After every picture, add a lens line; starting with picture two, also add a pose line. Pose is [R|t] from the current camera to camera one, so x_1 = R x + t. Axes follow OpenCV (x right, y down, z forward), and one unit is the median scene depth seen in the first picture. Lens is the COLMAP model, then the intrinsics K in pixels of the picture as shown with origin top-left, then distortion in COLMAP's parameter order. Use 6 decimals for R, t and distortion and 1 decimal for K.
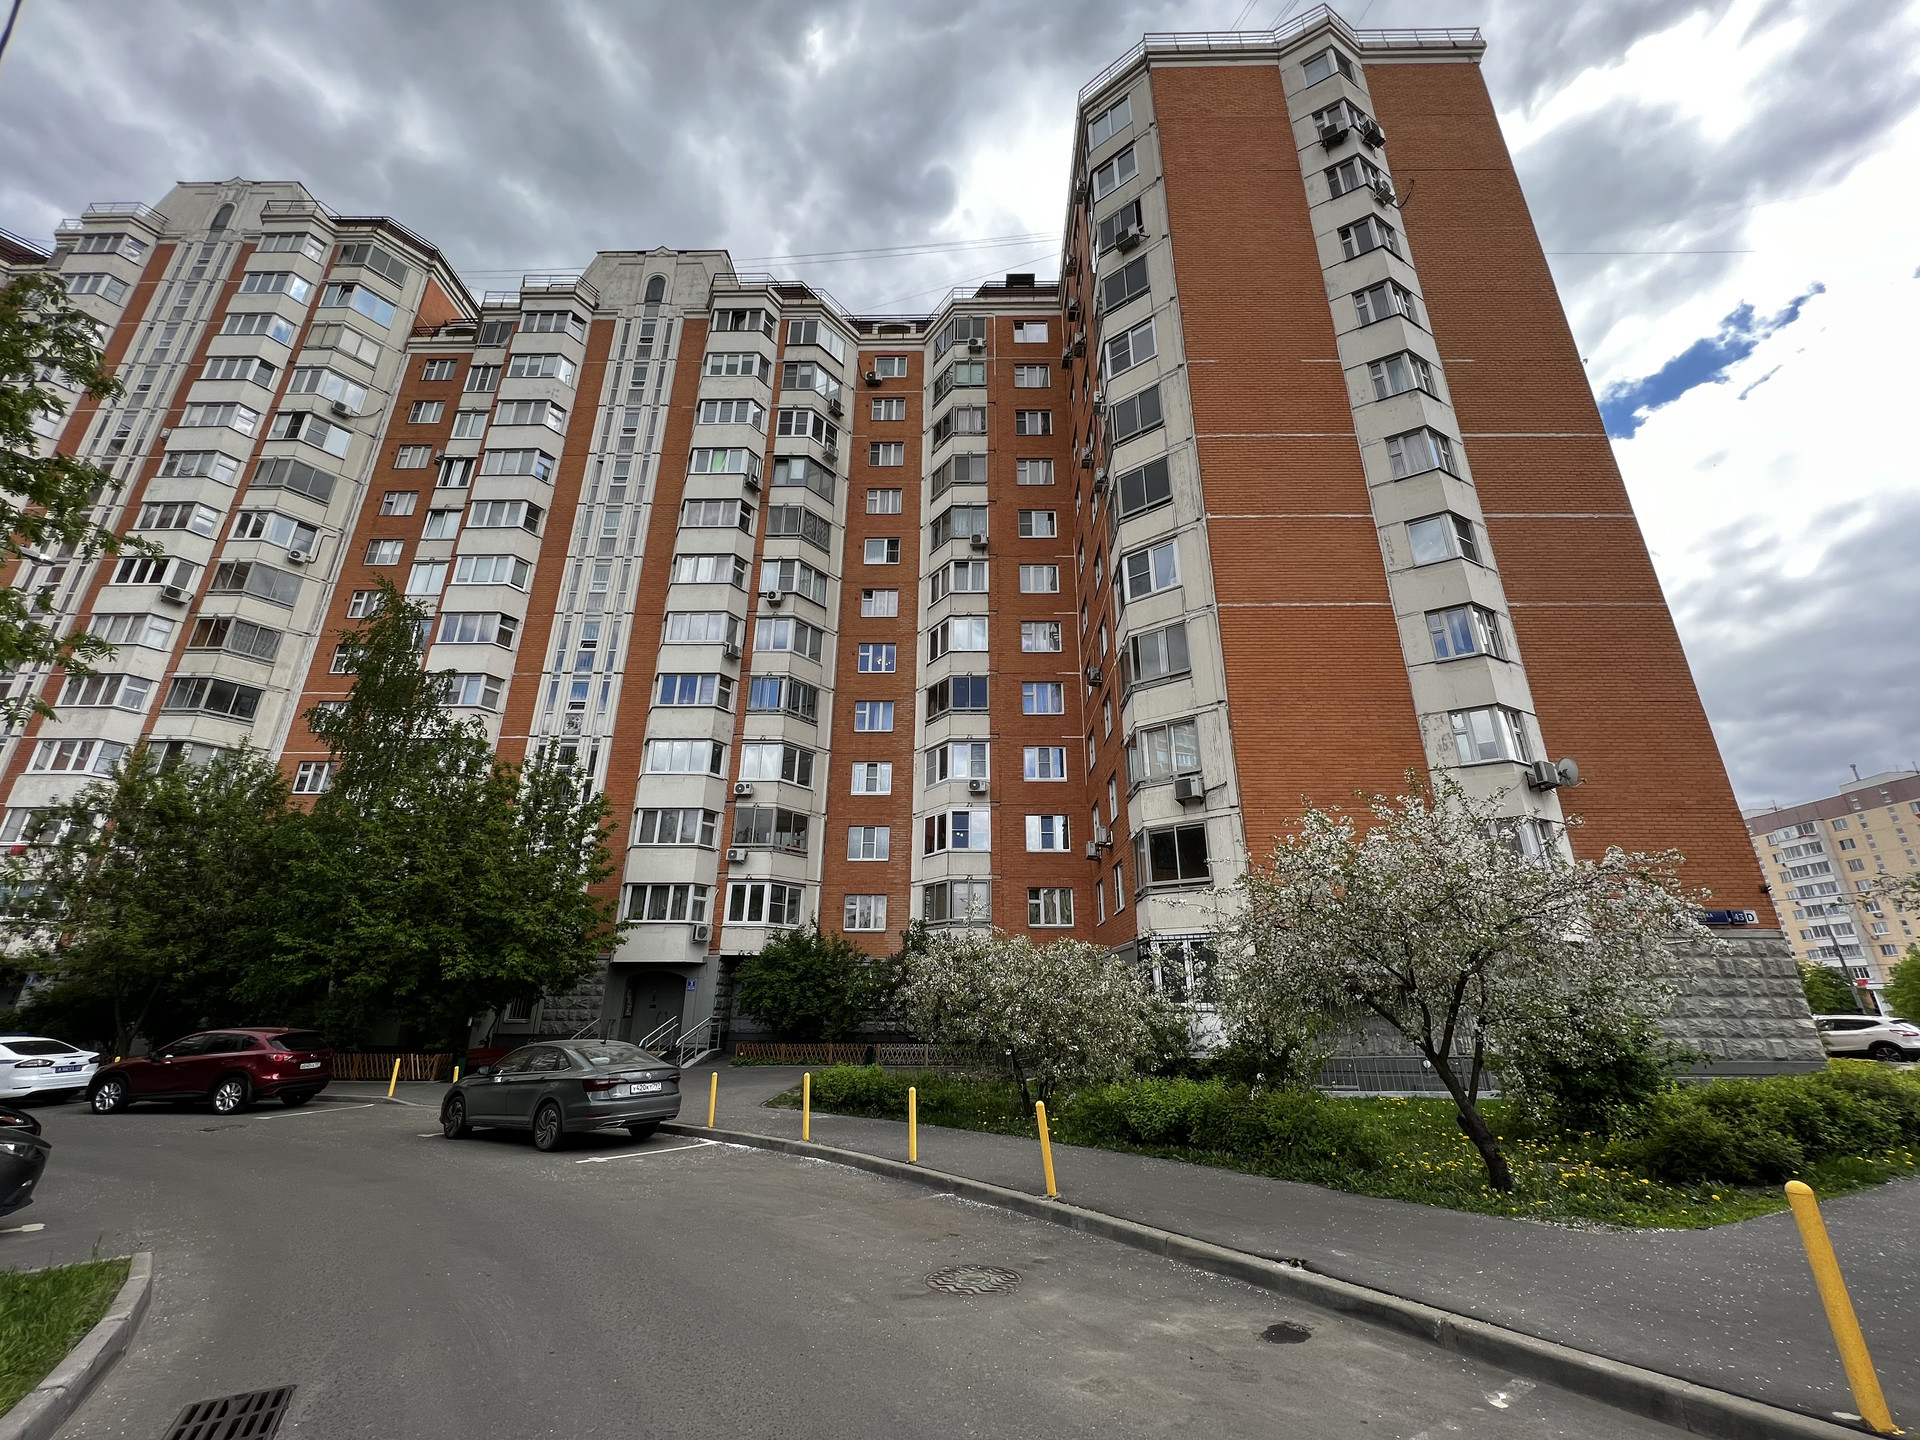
lens RADIAL K [[764.0, 0, 960.3], [0, 764.0, 719.6], [0, 0, 1]] dist [-0.001239, 0.000274]
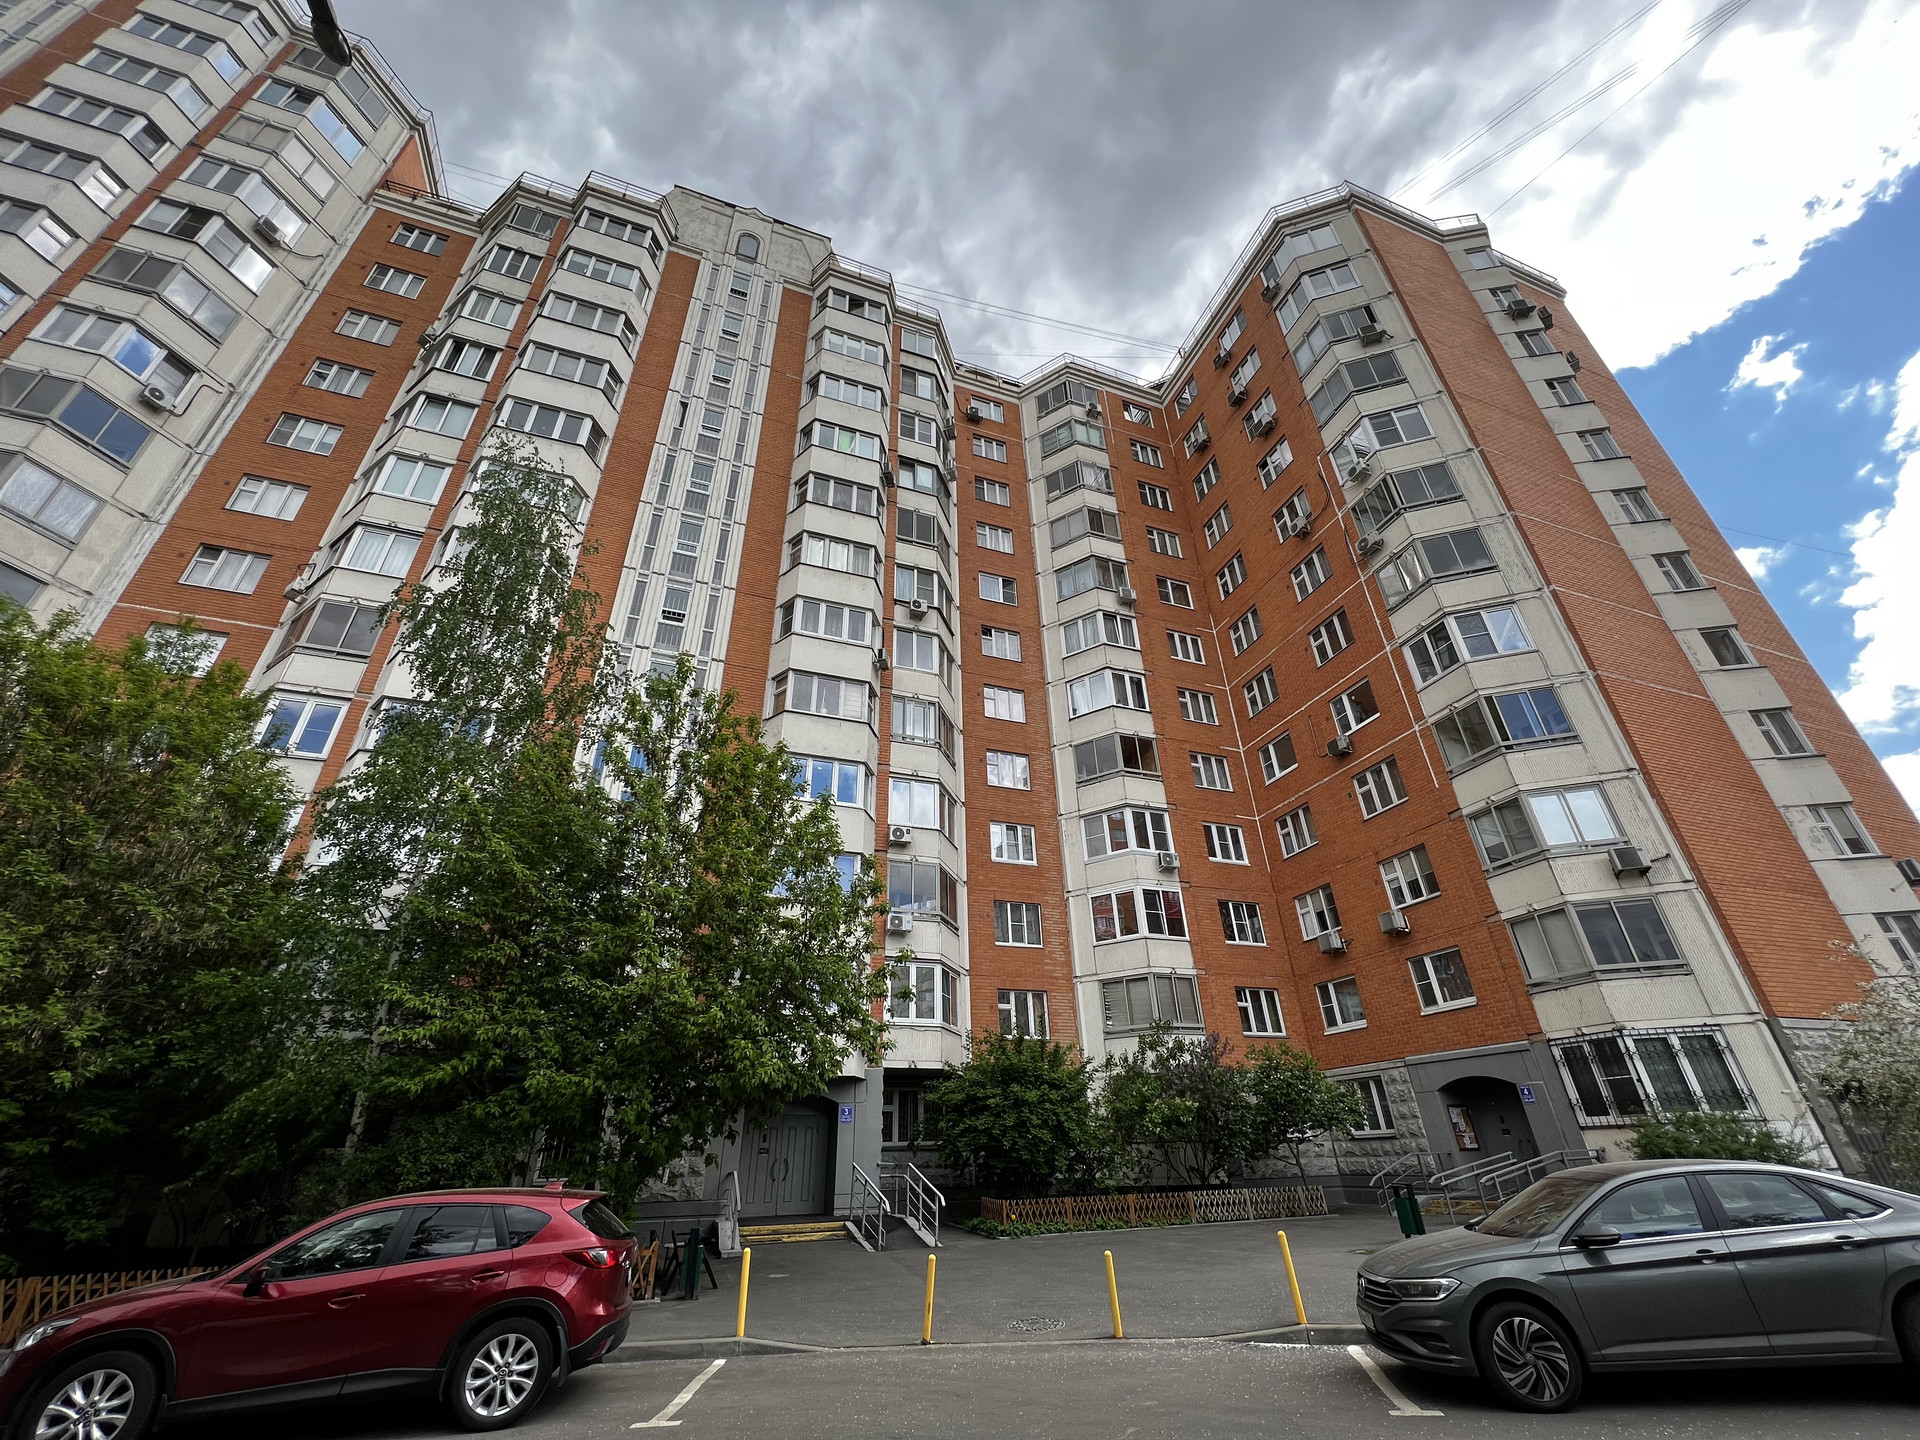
lens RADIAL K [[764.0, 0, 965.7], [0, 764.0, 721.0], [0, 0, 1]] dist [-0.001239, 0.000274]
pose [[0.934203, 0.154926, 0.321344, -0.411989], [-0.098822, 0.977912, -0.184178, 0.096760], [-0.342780, 0.140304, 0.928879, 0.228221]]
